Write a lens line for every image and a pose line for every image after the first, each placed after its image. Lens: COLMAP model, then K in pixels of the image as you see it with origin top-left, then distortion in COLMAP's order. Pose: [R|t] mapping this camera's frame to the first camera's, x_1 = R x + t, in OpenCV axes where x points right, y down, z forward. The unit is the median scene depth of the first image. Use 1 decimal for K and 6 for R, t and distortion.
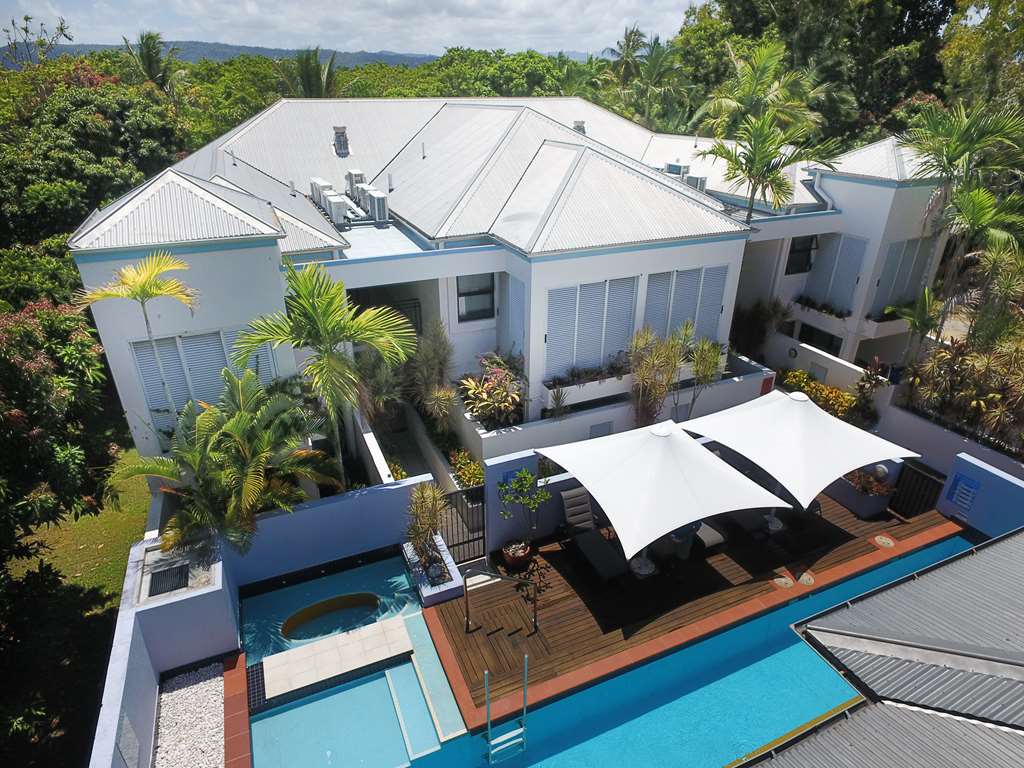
lens RADIAL K [[594.3, 0, 512.0], [0, 594.3, 384.0], [0, 0, 1]] dist [-0.005829, 0.002096]
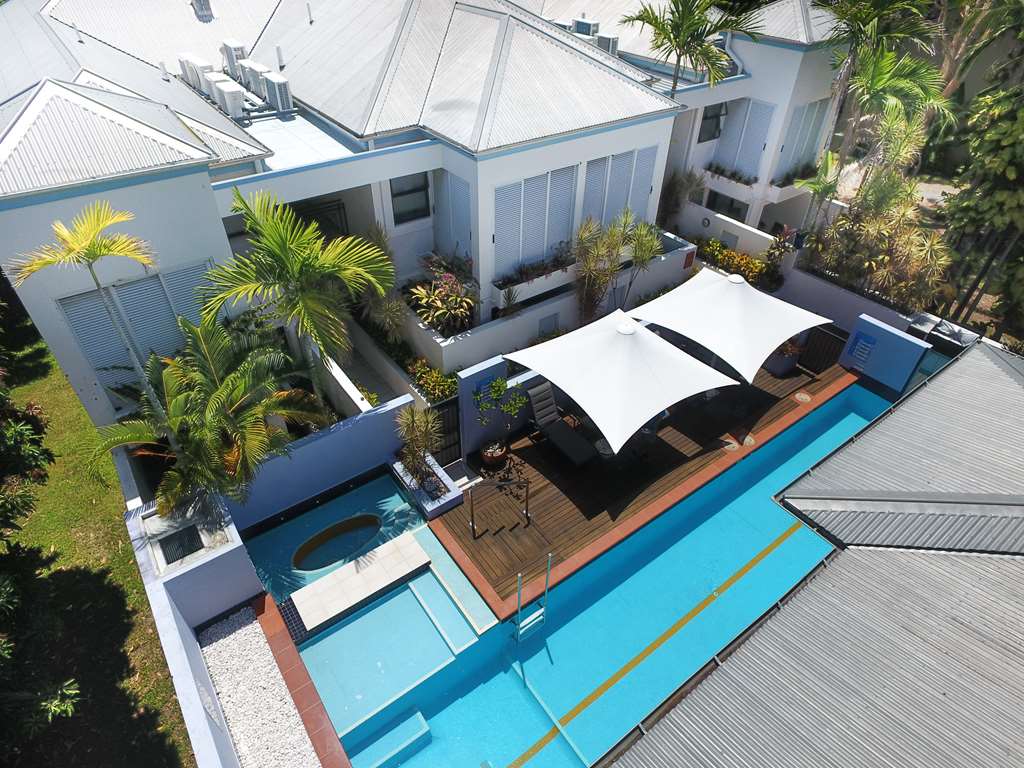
lens RADIAL K [[594.3, 0, 512.0], [0, 594.3, 384.0], [0, 0, 1]] dist [-0.005829, 0.002096]
pose [[0.975790, -0.127467, 0.177724, -0.116817], [0.082946, 0.967581, 0.238552, -0.074868], [-0.202370, -0.218036, 0.954729, 0.003111]]
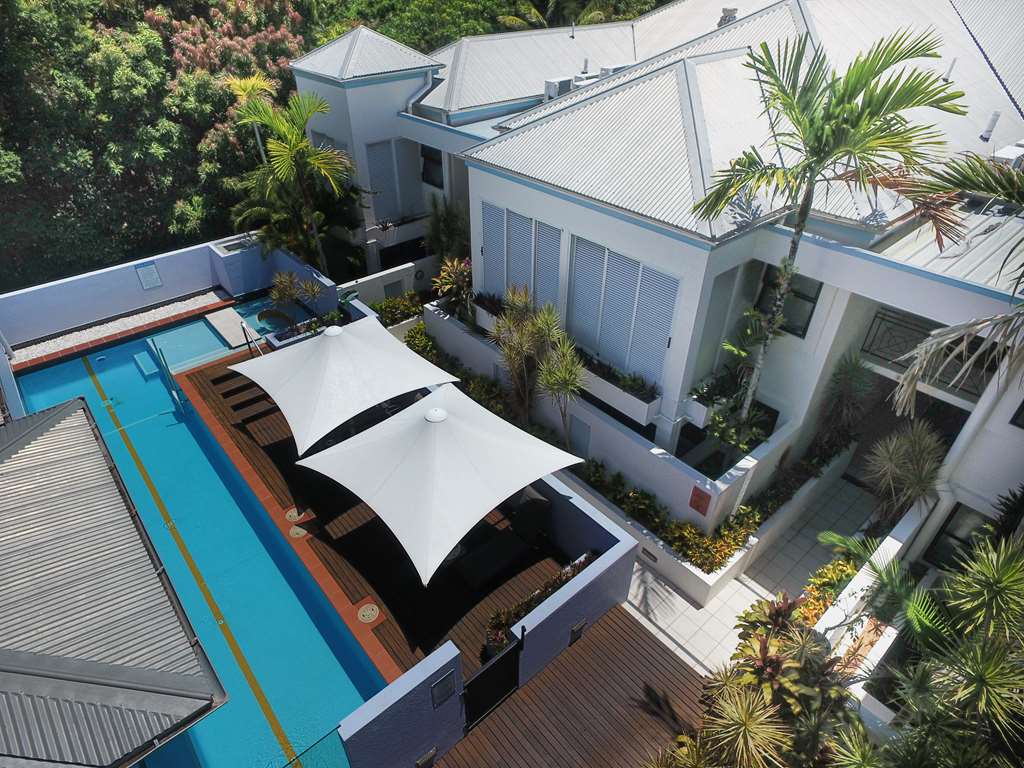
lens RADIAL K [[594.3, 0, 512.0], [0, 594.3, 384.0], [0, 0, 1]] dist [-0.005829, 0.002096]
pose [[0.293718, 0.557119, -0.776755, 0.949266], [-0.421711, 0.804766, 0.417746, -0.327735], [0.857840, 0.204867, 0.471317, 0.616945]]
